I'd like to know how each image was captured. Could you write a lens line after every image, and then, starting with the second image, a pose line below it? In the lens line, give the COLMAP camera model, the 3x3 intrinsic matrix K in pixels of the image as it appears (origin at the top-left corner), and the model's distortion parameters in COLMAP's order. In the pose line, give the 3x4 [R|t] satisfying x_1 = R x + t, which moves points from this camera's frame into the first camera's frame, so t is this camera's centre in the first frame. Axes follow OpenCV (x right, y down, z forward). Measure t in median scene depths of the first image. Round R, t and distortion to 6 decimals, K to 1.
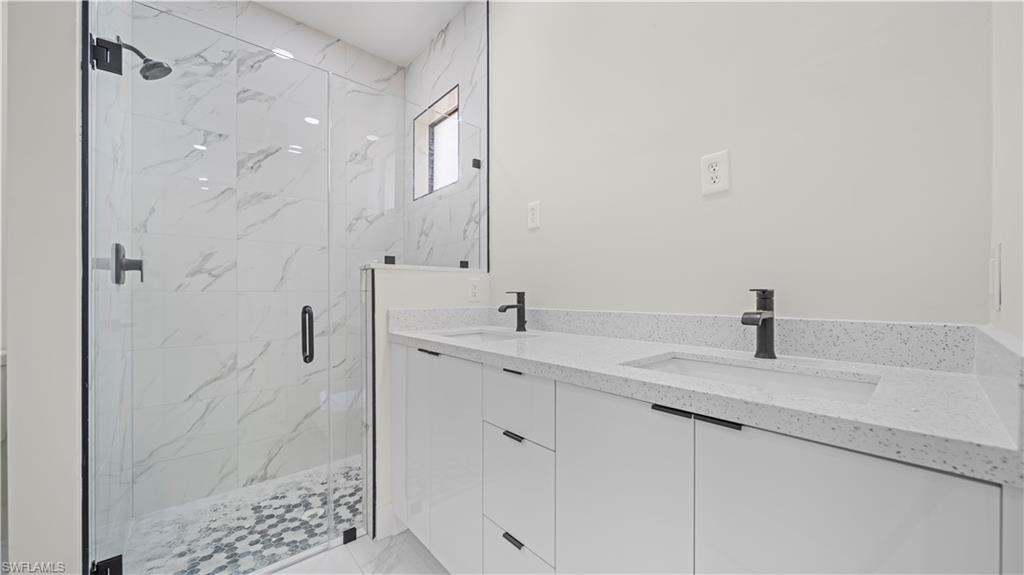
lens RADIAL K [[363.3, 0, 504.6], [0, 363.3, 289.6], [0, 0, 1]] dist [-0.002904, -0.000756]
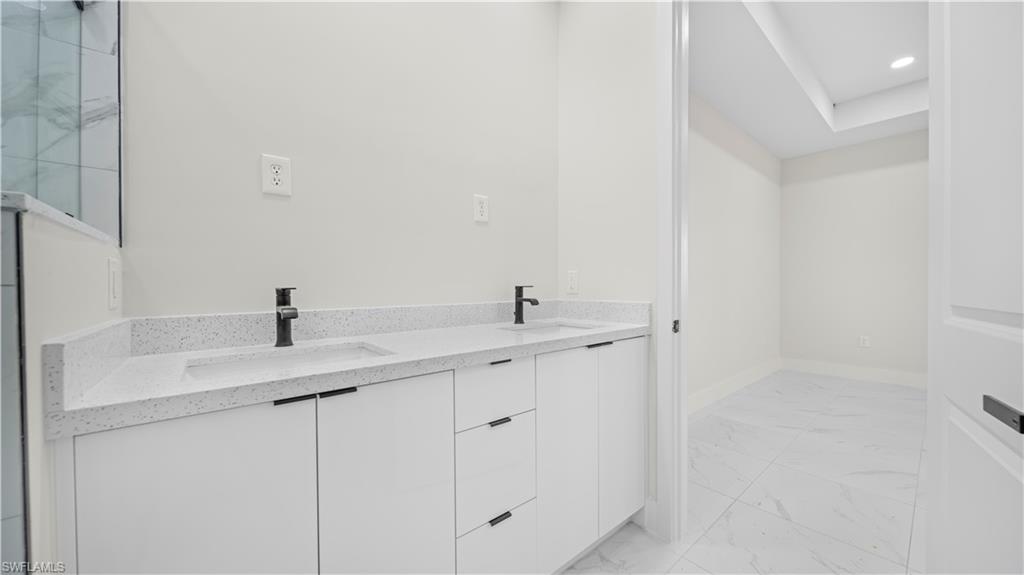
lens RADIAL K [[363.3, 0, 507.3], [0, 363.3, 289.6], [0, 0, 1]] dist [-0.002904, -0.000756]
pose [[0.019498, -0.009444, 0.999765, -0.271816], [-0.010678, 0.999896, 0.009654, 0.000021], [-0.999753, -0.010864, 0.019395, 0.248982]]
